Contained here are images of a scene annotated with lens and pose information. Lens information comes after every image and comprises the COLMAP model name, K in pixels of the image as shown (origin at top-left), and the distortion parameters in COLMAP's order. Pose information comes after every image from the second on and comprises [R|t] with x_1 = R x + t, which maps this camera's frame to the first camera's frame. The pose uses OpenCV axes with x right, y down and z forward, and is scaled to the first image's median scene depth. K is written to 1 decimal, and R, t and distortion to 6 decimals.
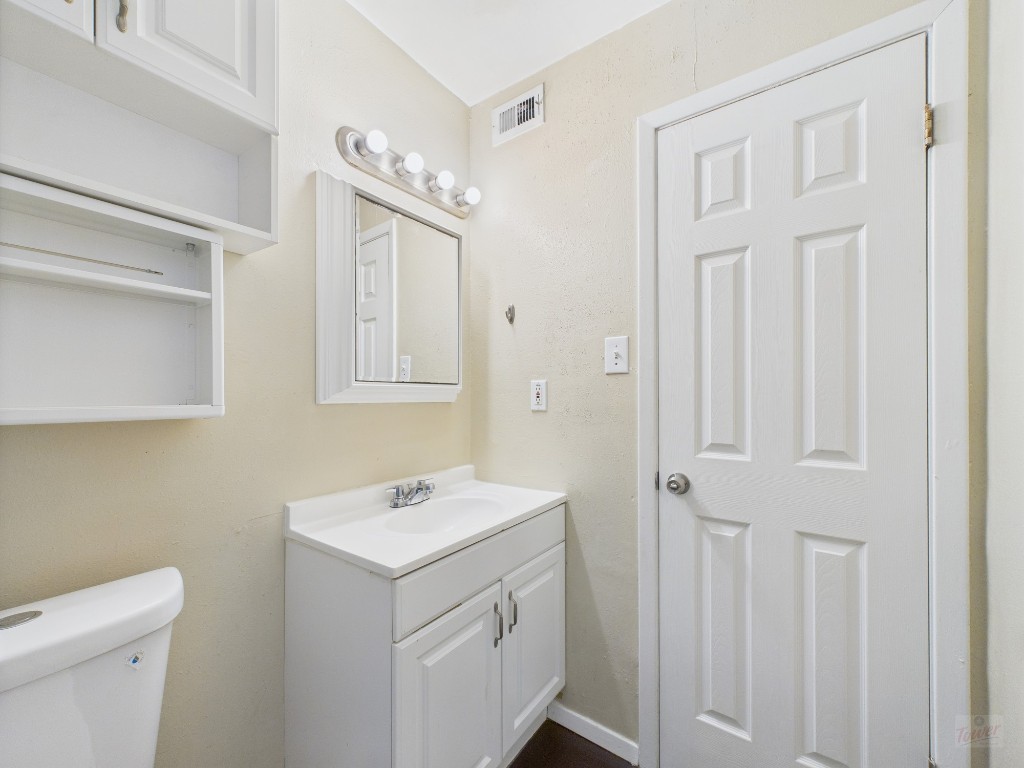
lens RADIAL K [[411.4, 0, 512.2], [0, 411.4, 392.6], [0, 0, 1]] dist [0.000962, 0.000059]
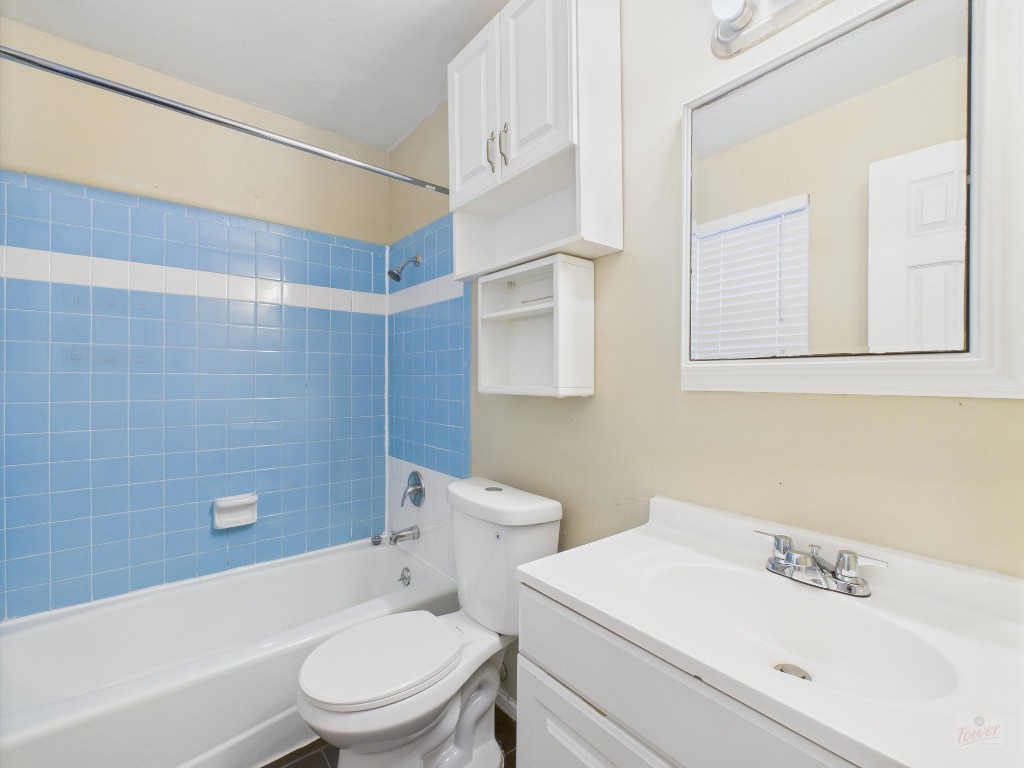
lens RADIAL K [[438.5, 0, 512.6], [0, 438.5, 379.1], [0, 0, 1]] dist [0.000878, -0.000034]
pose [[-0.253363, -0.006539, -0.967349, 0.569956], [0.000371, 0.999976, -0.006856, 0.012764], [0.967371, -0.002096, -0.253354, 1.067503]]
